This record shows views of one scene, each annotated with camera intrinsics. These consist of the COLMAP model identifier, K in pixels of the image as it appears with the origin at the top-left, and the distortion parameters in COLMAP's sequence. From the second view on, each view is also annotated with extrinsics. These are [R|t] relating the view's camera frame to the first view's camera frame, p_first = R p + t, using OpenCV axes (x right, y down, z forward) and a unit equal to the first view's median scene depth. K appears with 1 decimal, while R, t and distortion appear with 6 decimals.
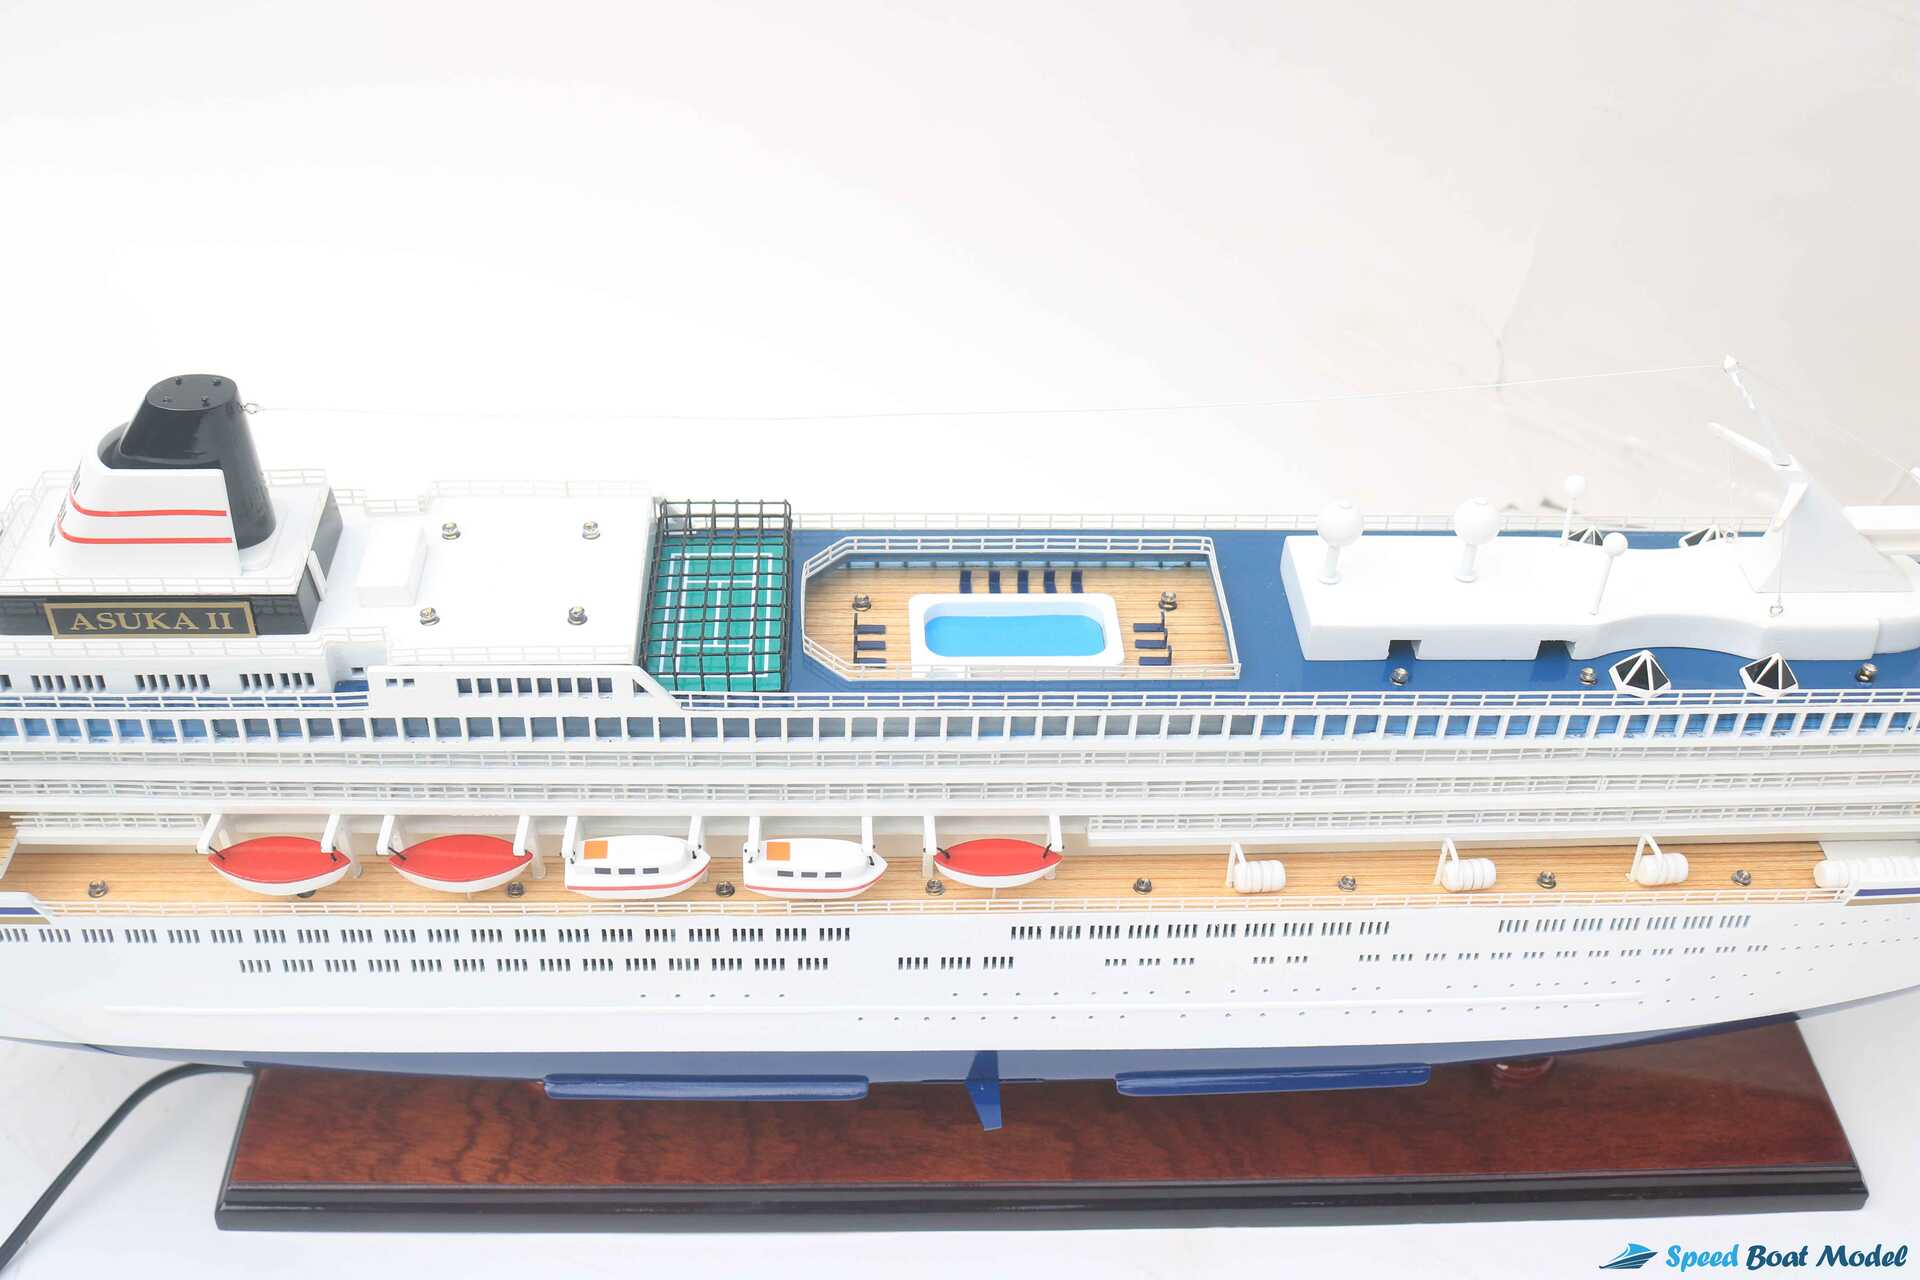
lens RADIAL K [[2043.0, 0, 949.5], [0, 2043.0, 587.5], [0, 0, 1]] dist [-0.119371, 0.122916]
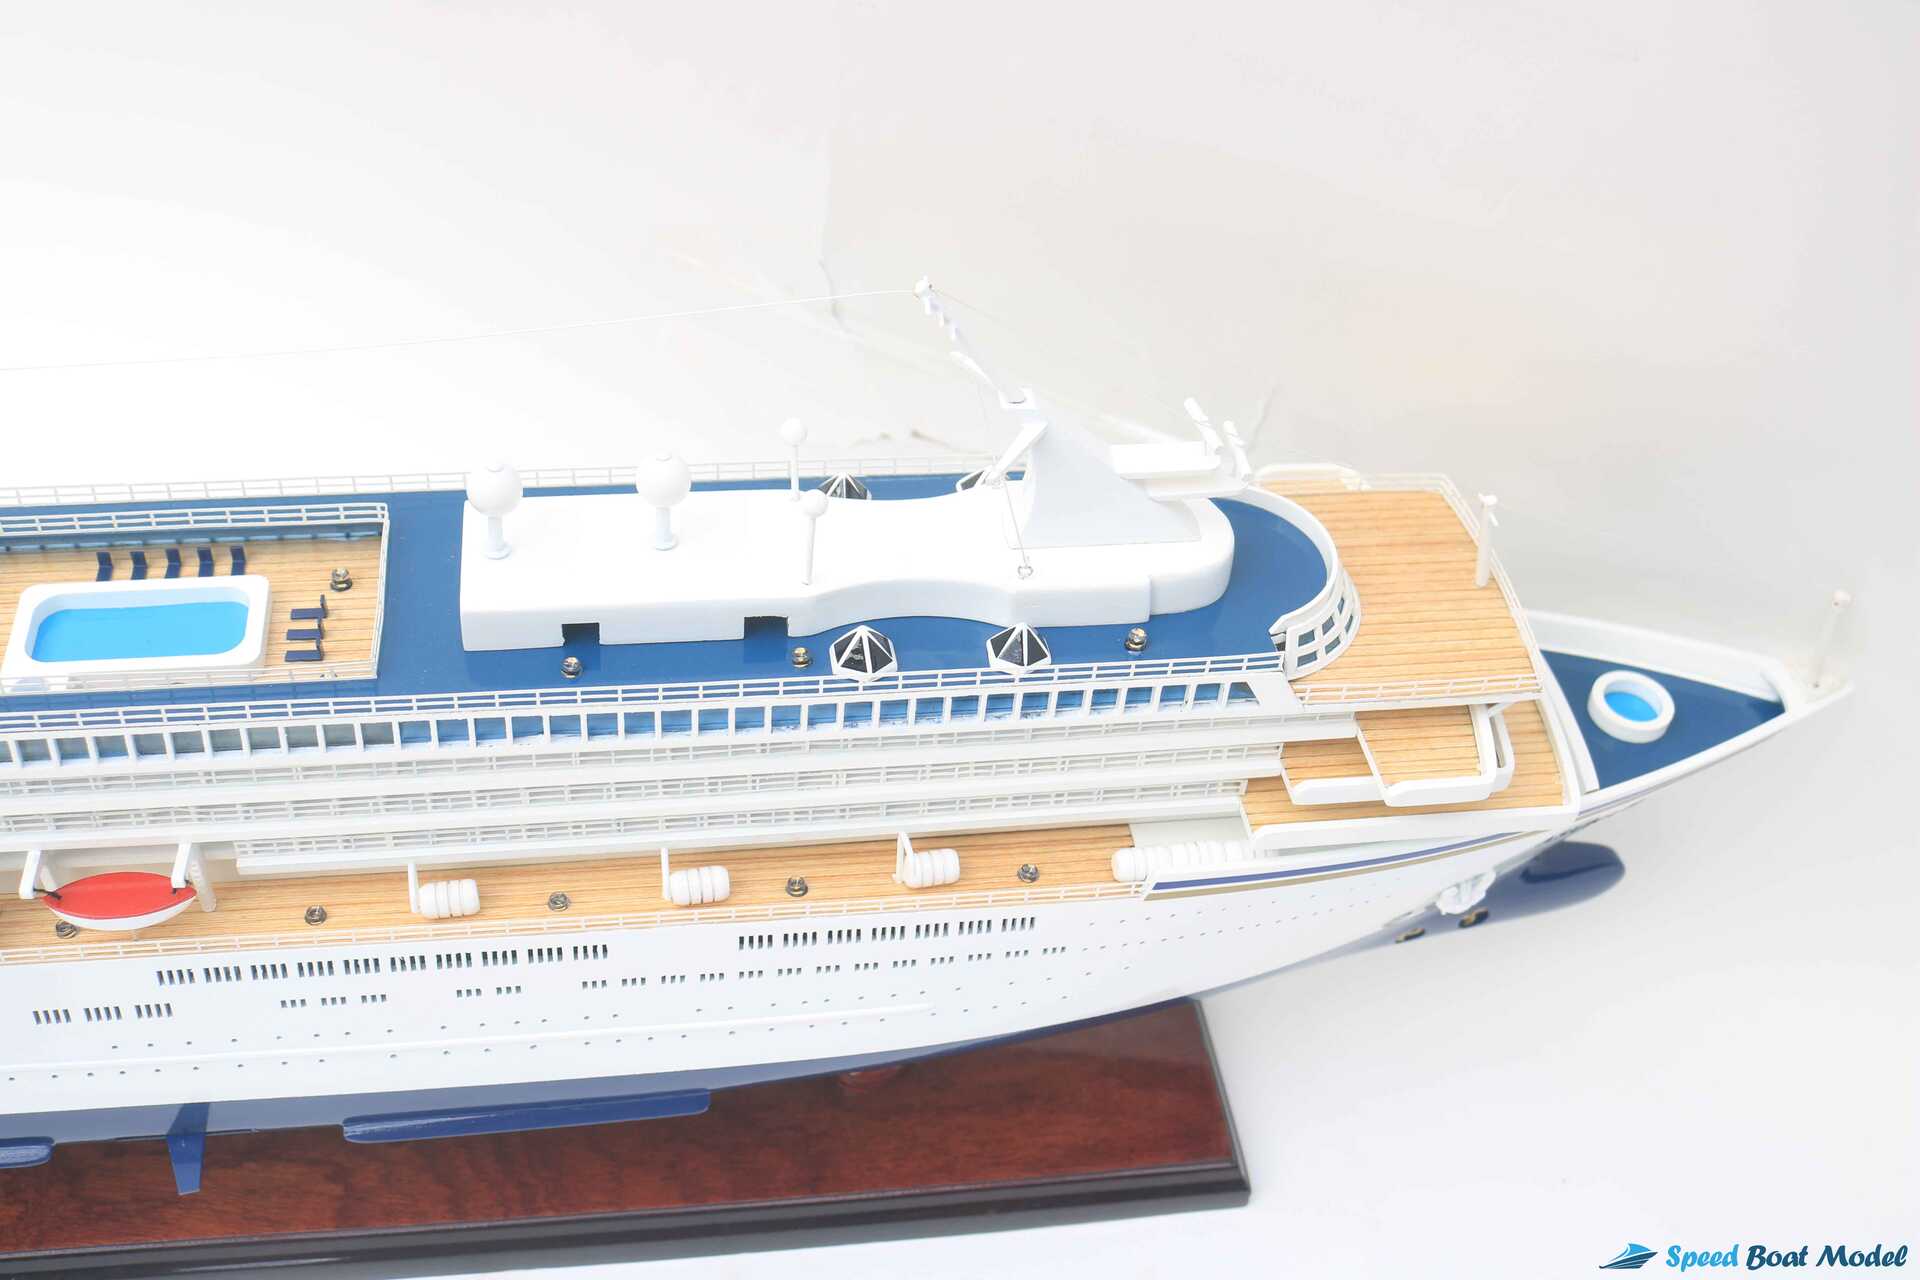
lens RADIAL K [[2043.0, 0, 949.5], [0, 2043.0, 587.5], [0, 0, 1]] dist [-0.119371, 0.122916]
pose [[0.994159, -0.039733, 0.100346, 0.288013], [0.033643, 0.997529, 0.061672, -0.035851], [-0.102548, -0.057936, 0.993039, 0.138851]]
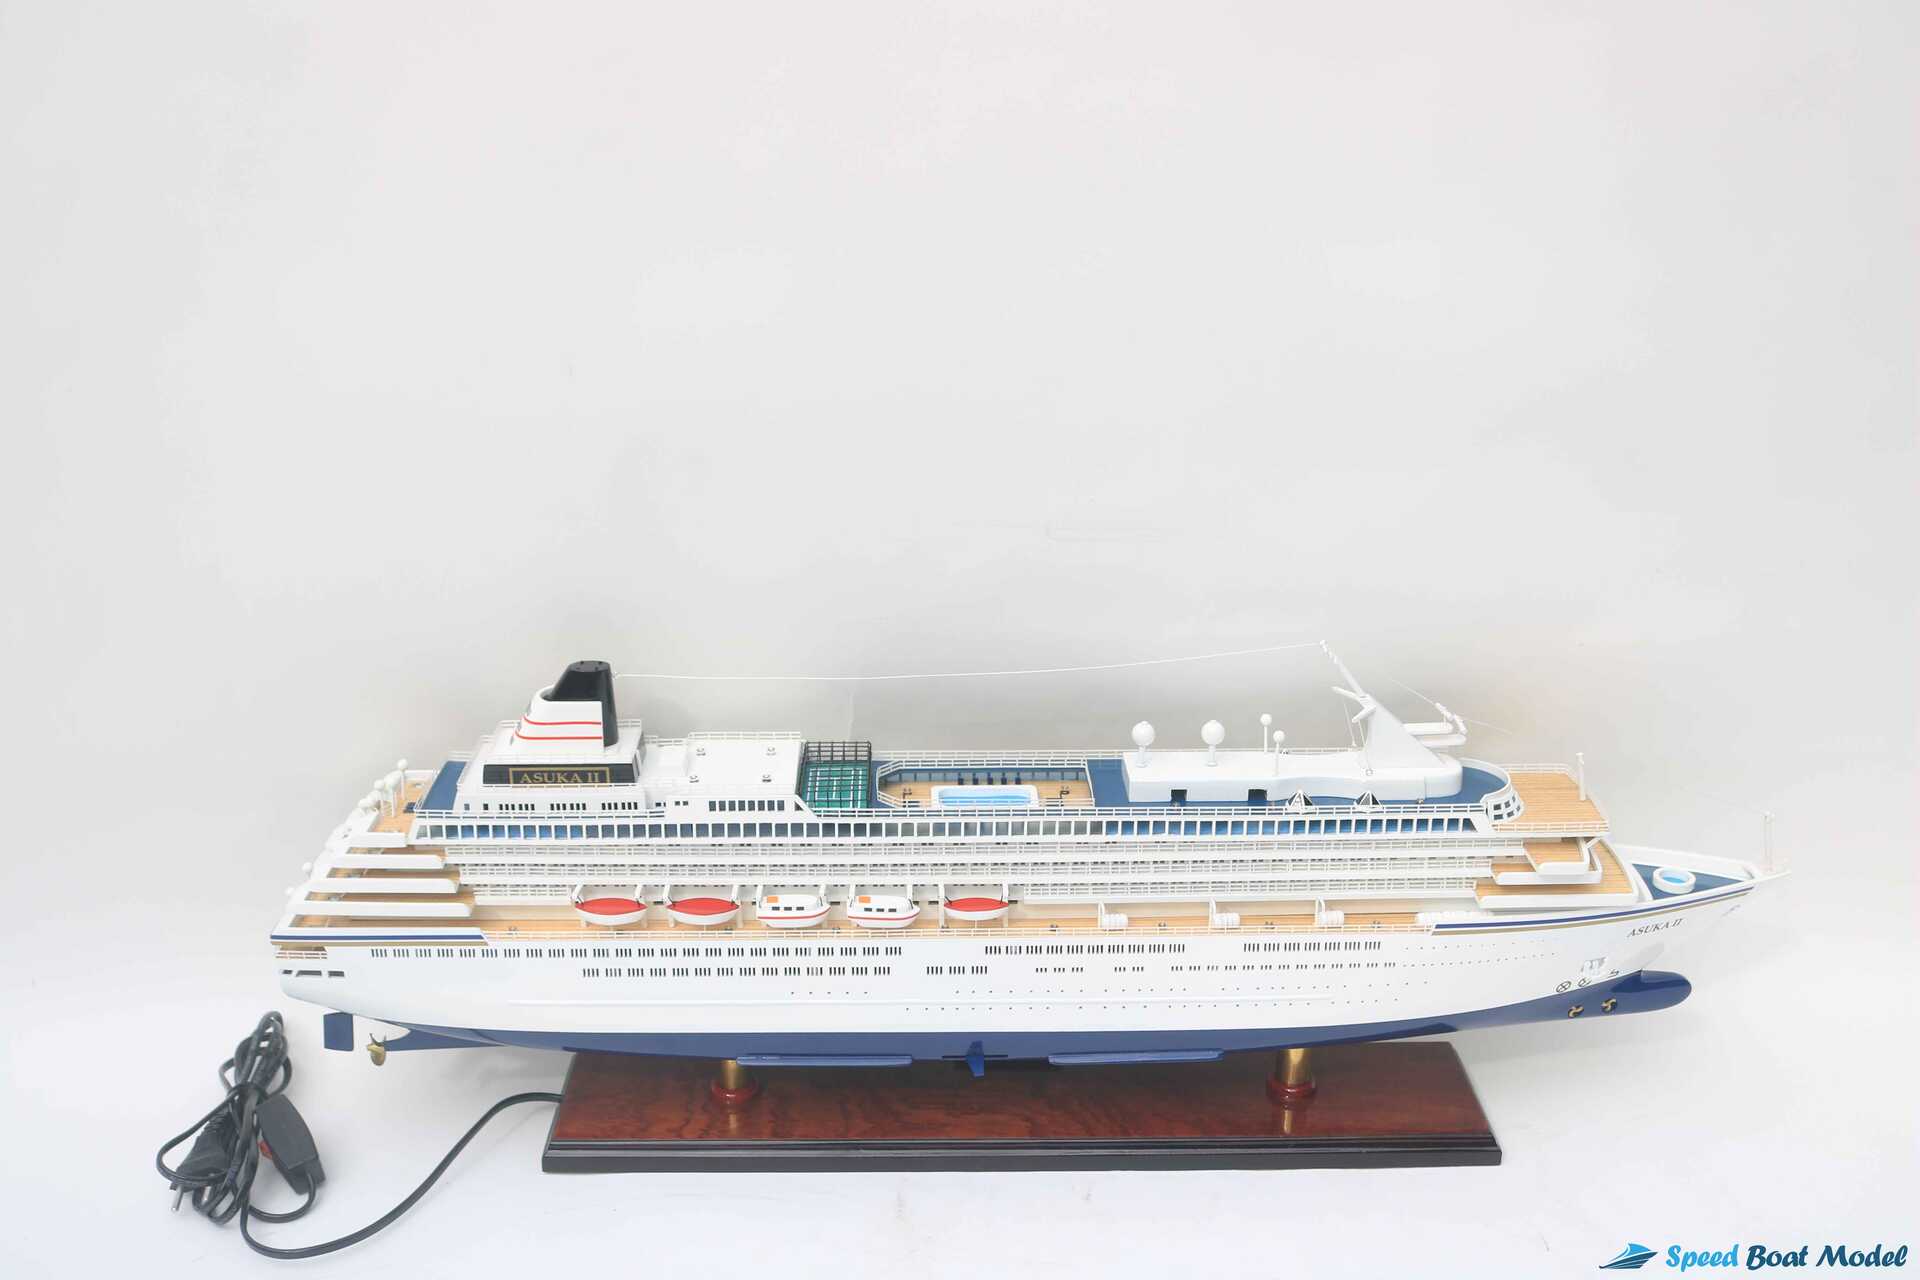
lens RADIAL K [[2043.0, 0, 949.5], [0, 2043.0, 587.5], [0, 0, 1]] dist [-0.119371, 0.122916]
pose [[0.999337, -0.021270, -0.029539, 0.061489], [0.009853, 0.939280, -0.343009, 0.514171], [0.035041, 0.342491, 0.938867, -0.935013]]
